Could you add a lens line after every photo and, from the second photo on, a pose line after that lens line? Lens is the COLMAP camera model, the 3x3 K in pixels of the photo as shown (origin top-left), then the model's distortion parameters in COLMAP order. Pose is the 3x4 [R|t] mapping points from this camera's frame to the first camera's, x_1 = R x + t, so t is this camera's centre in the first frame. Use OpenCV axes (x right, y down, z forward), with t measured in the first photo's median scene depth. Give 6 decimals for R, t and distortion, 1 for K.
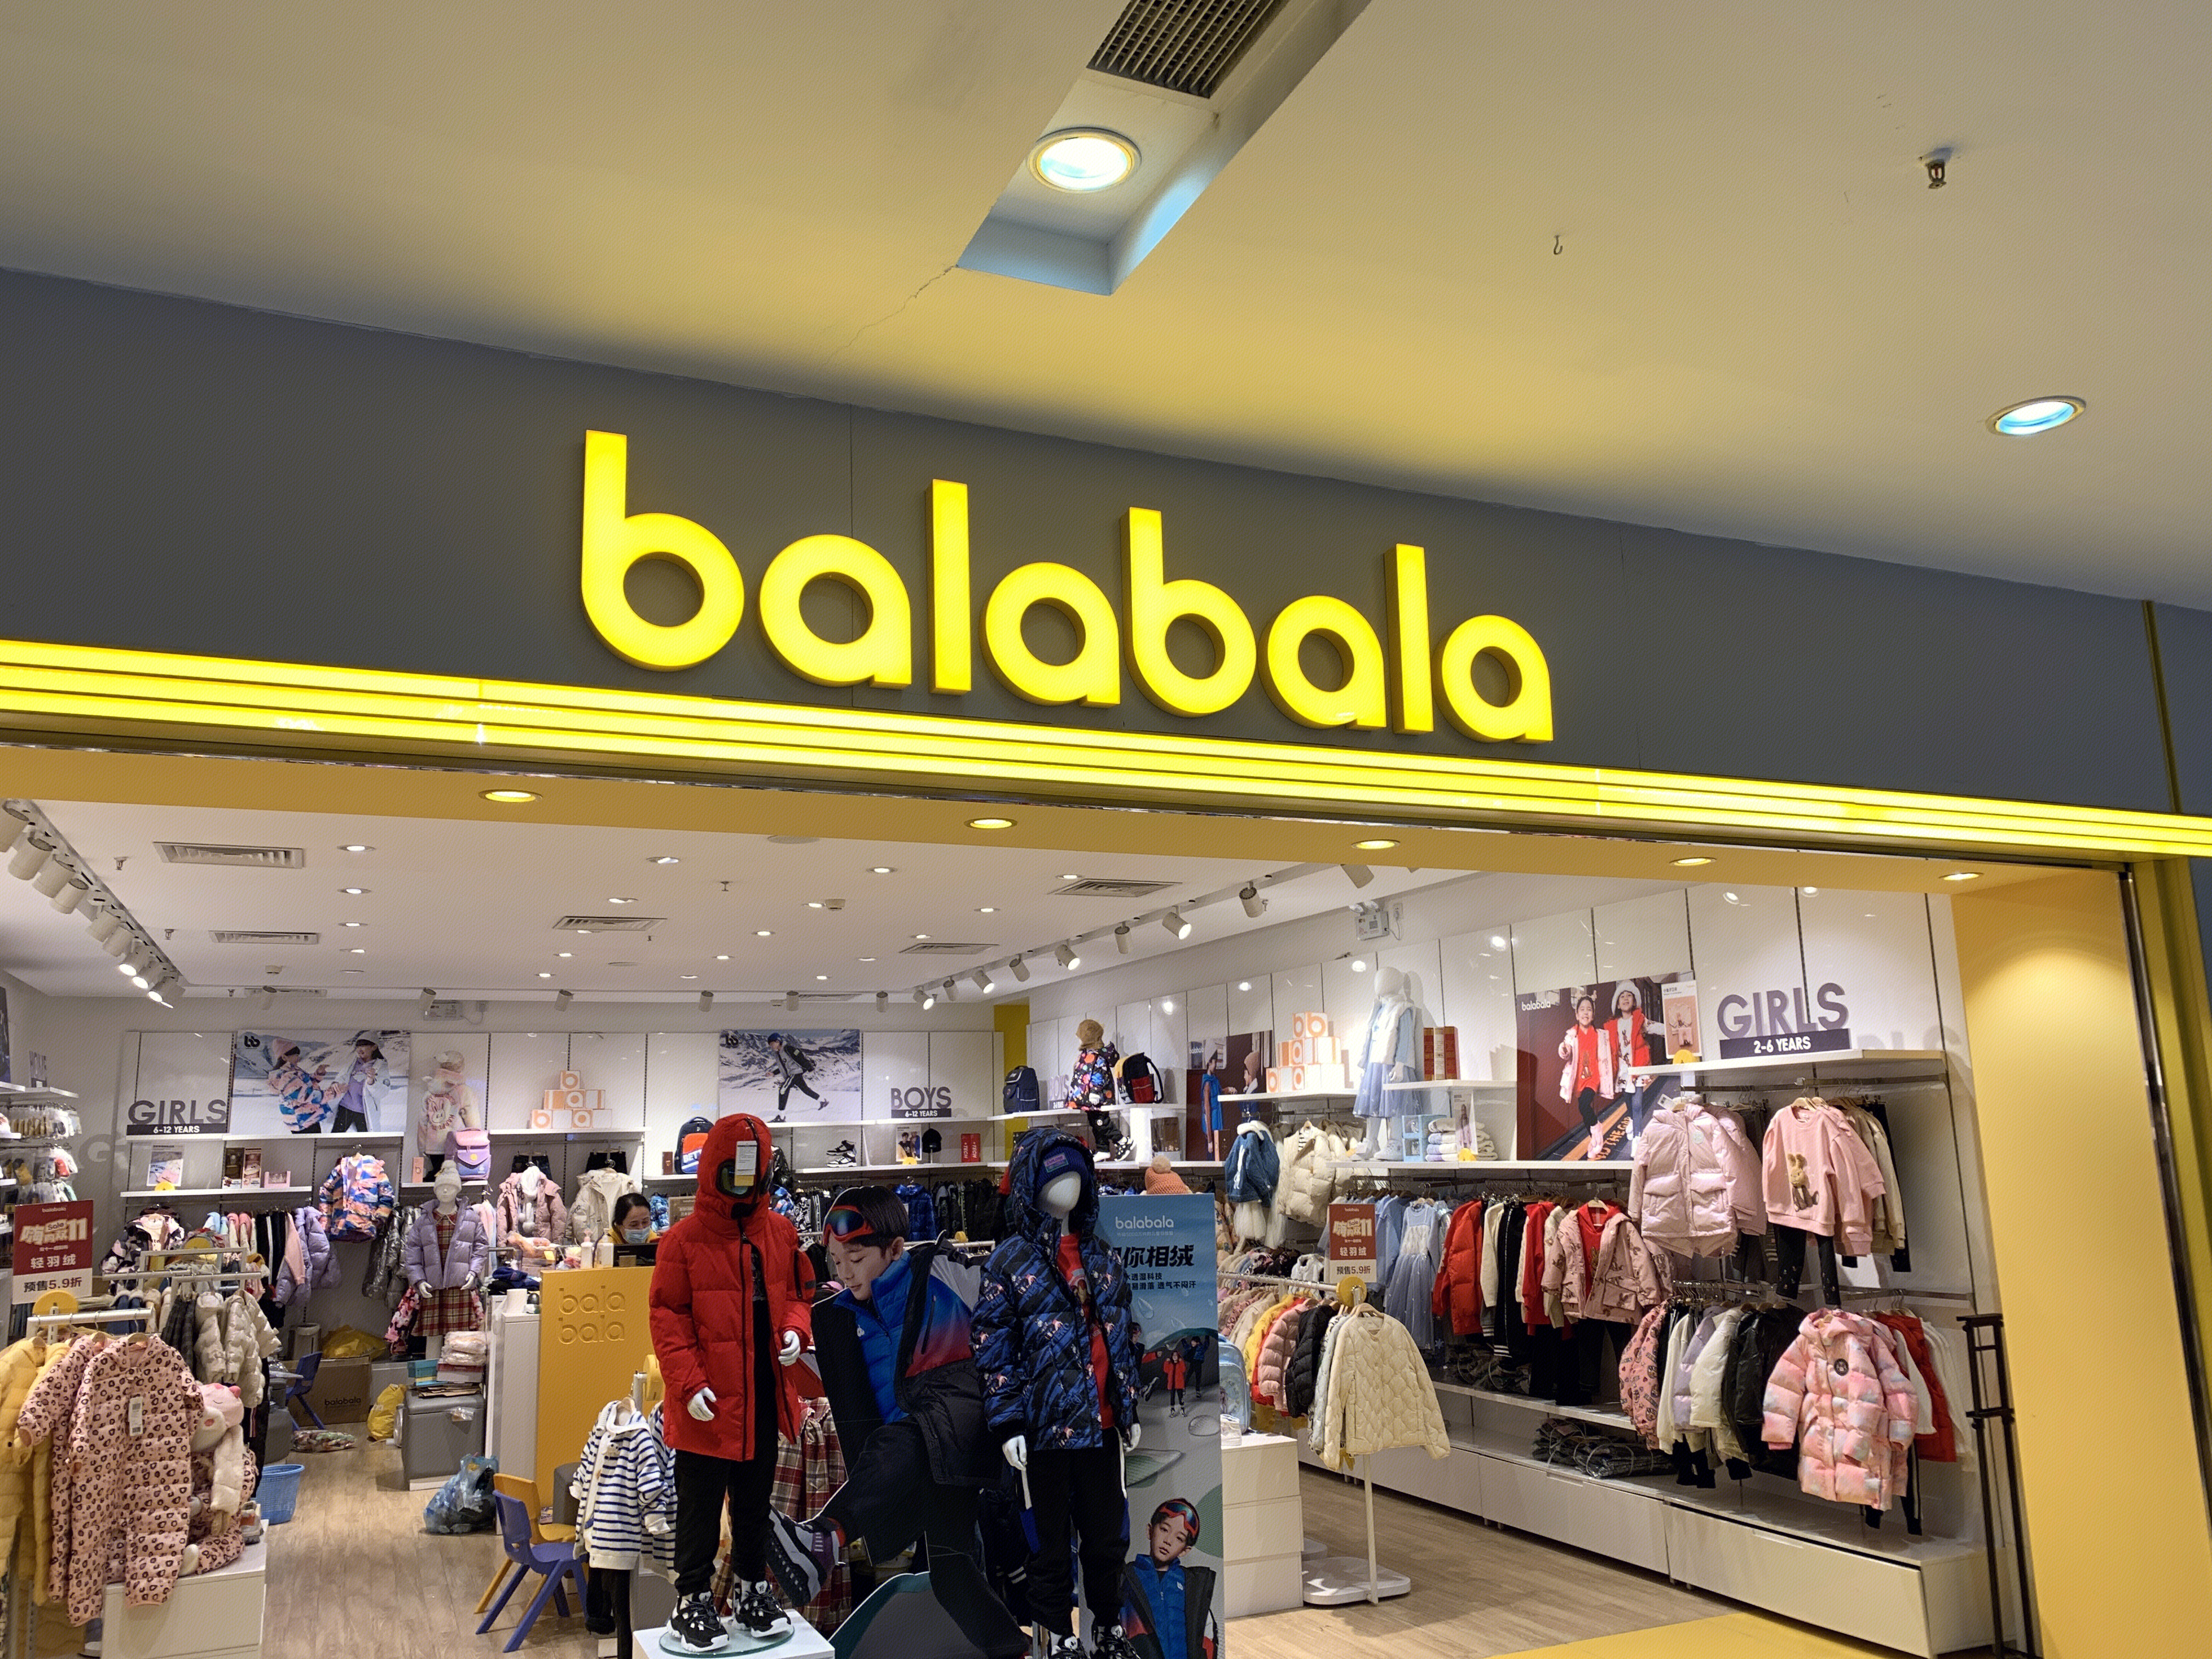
lens RADIAL K [[1712.1, 0, 1108.0], [0, 1712.1, 818.0], [0, 0, 1]] dist [0.038271, -0.081927]
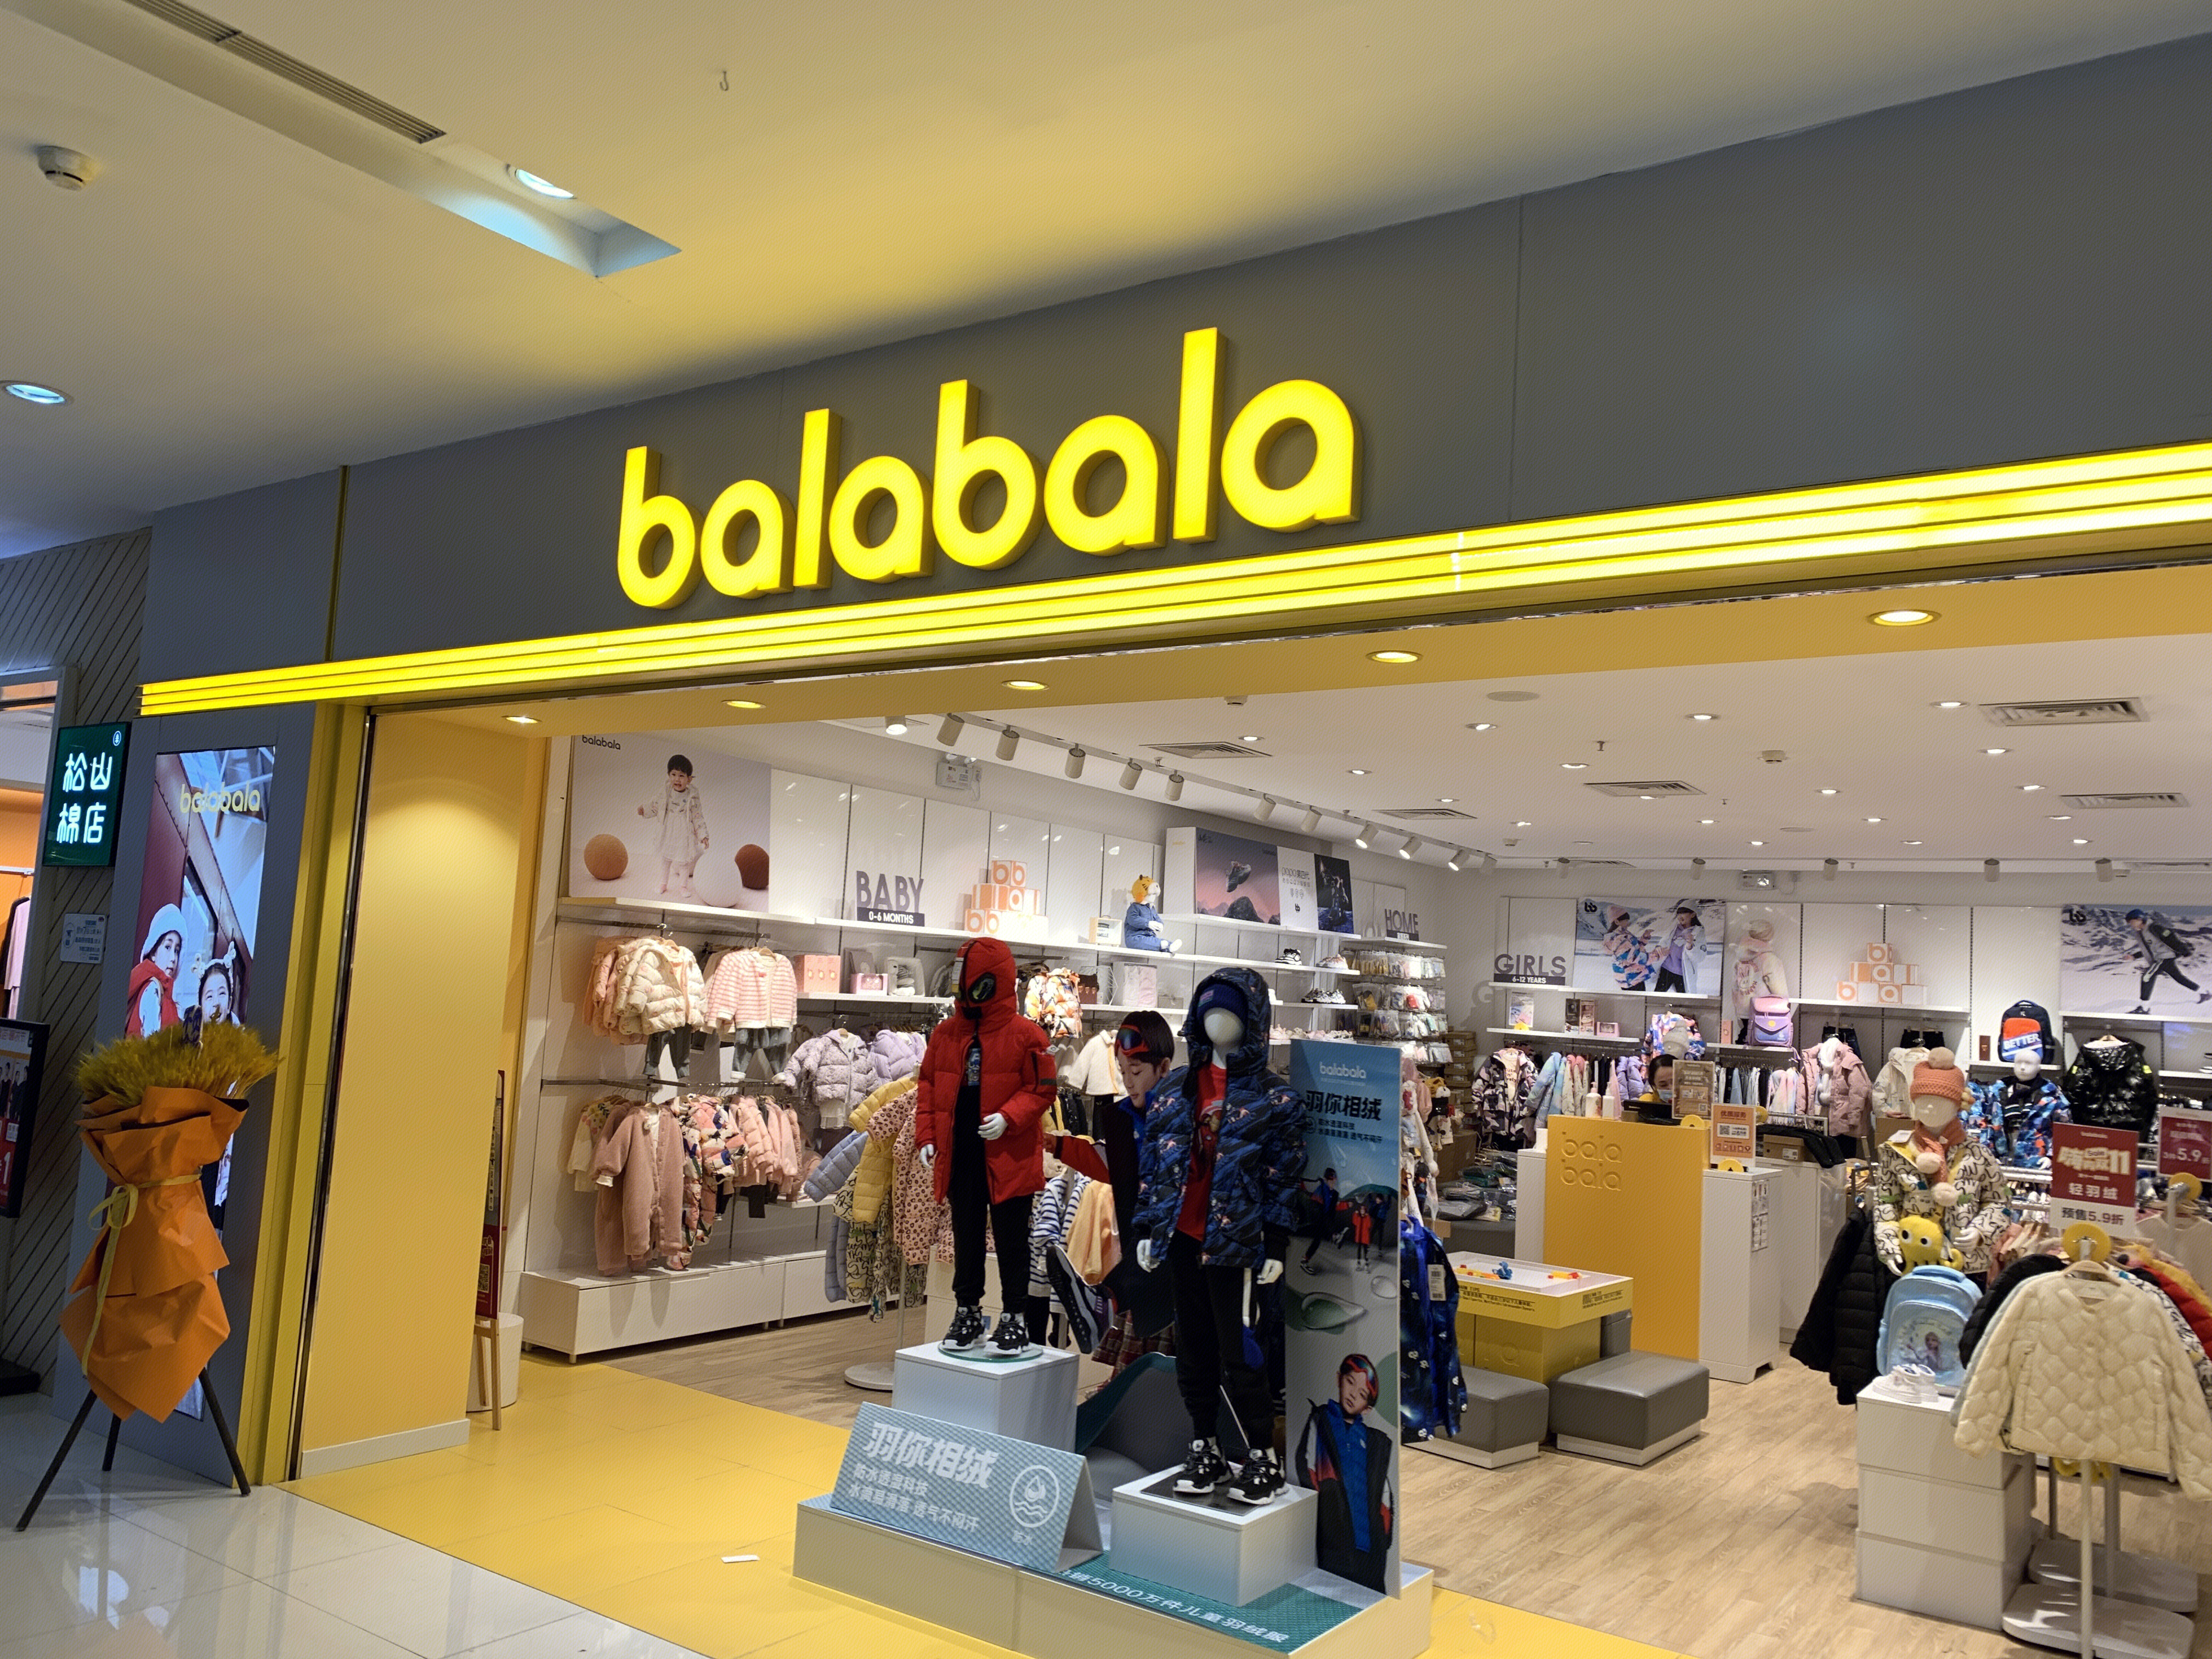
lens RADIAL K [[1688.9, 0, 1106.0], [0, 1688.9, 829.5], [0, 0, 1]] dist [0.057878, -0.083092]
pose [[0.515715, -0.026095, -0.856363, 0.301851], [0.087674, 0.995896, 0.022452, 0.026040], [0.852262, -0.086659, 0.515886, 0.156881]]
